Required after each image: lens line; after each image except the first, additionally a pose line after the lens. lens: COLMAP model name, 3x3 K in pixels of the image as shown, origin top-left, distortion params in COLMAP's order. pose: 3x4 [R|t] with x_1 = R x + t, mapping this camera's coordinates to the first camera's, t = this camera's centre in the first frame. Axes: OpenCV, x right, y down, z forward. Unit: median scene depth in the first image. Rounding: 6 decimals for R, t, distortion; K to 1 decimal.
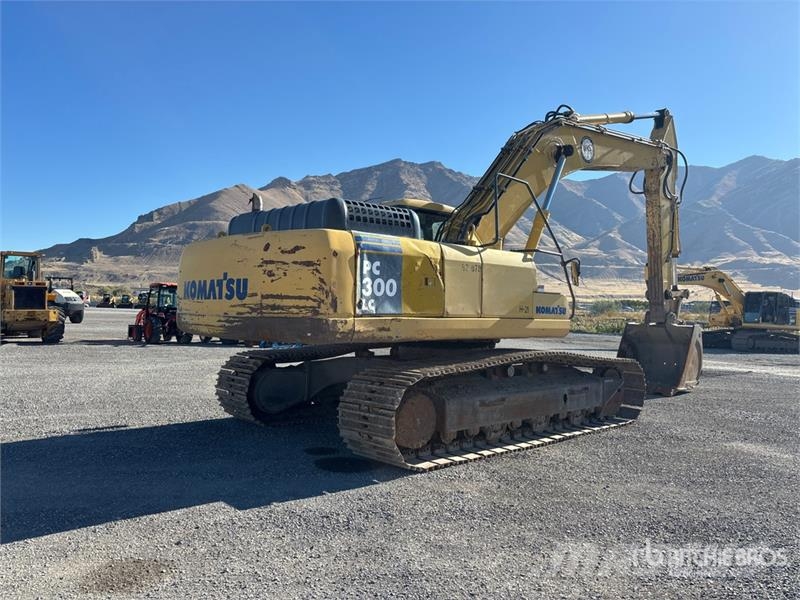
lens RADIAL K [[602.1, 0, 396.1], [0, 602.1, 295.5], [0, 0, 1]] dist [0.055291, -0.065576]
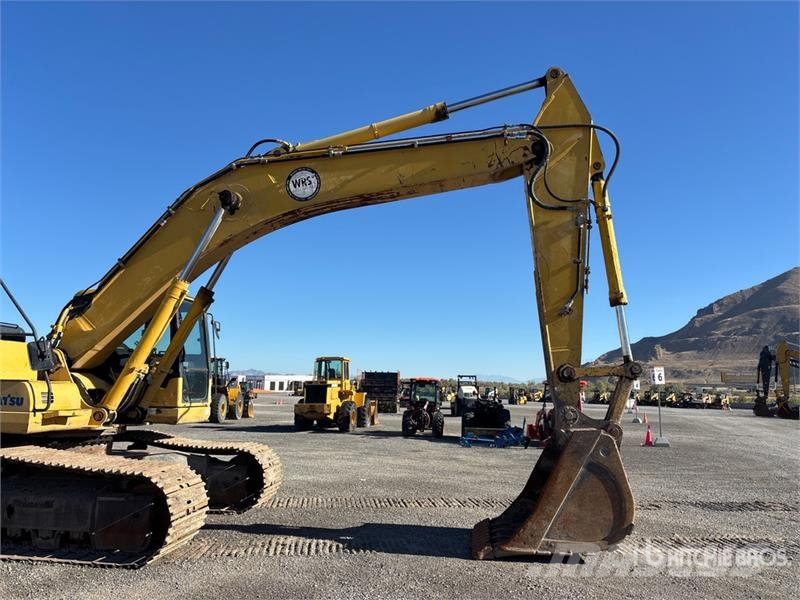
lens RADIAL K [[602.1, 0, 405.2], [0, 602.1, 295.0], [0, 0, 1]] dist [0.055291, -0.065576]
pose [[0.657390, -0.135097, -0.741341, 1.686138], [0.016374, 0.986127, -0.165185, 0.037982], [0.753372, 0.096452, 0.650482, 1.119137]]
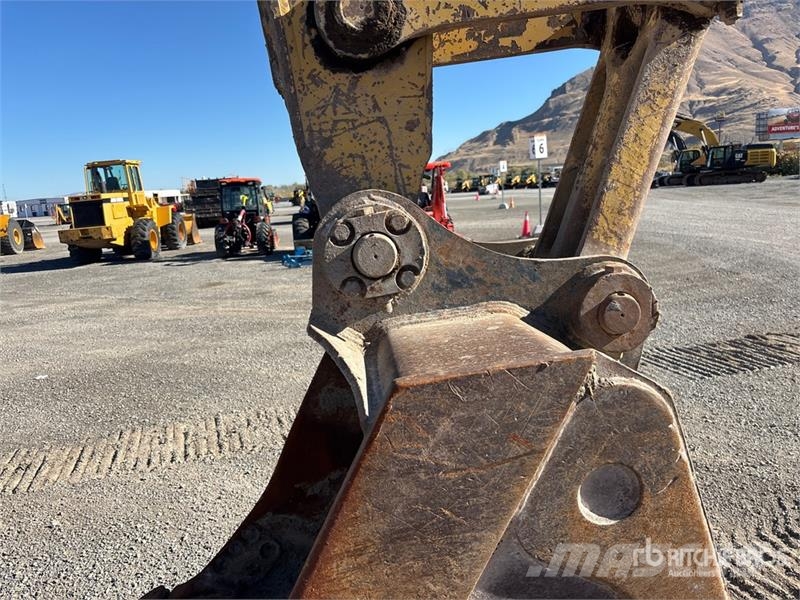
lens RADIAL K [[602.1, 0, 381.3], [0, 602.1, 303.9], [0, 0, 1]] dist [0.055291, -0.065576]
pose [[0.775494, 0.031527, -0.630568, 1.117972], [0.108490, 0.977242, 0.182285, 0.058717], [0.621964, -0.209771, 0.754425, 1.996645]]
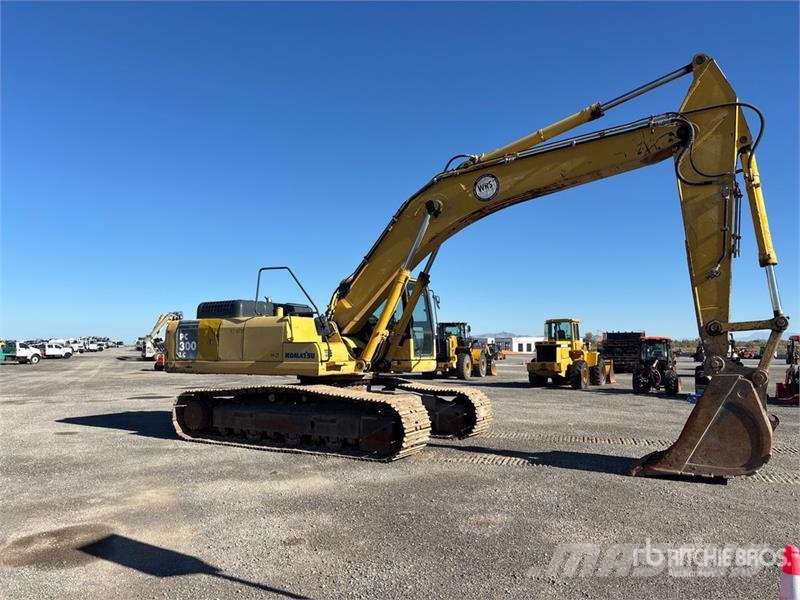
lens RADIAL K [[602.1, 0, 408.2], [0, 602.1, 293.4], [0, 0, 1]] dist [0.055291, -0.065576]
pose [[0.306858, -0.117240, -0.944507, 2.101235], [0.024462, 0.993028, -0.115316, 0.062821], [0.951441, 0.012281, 0.307587, 1.059197]]
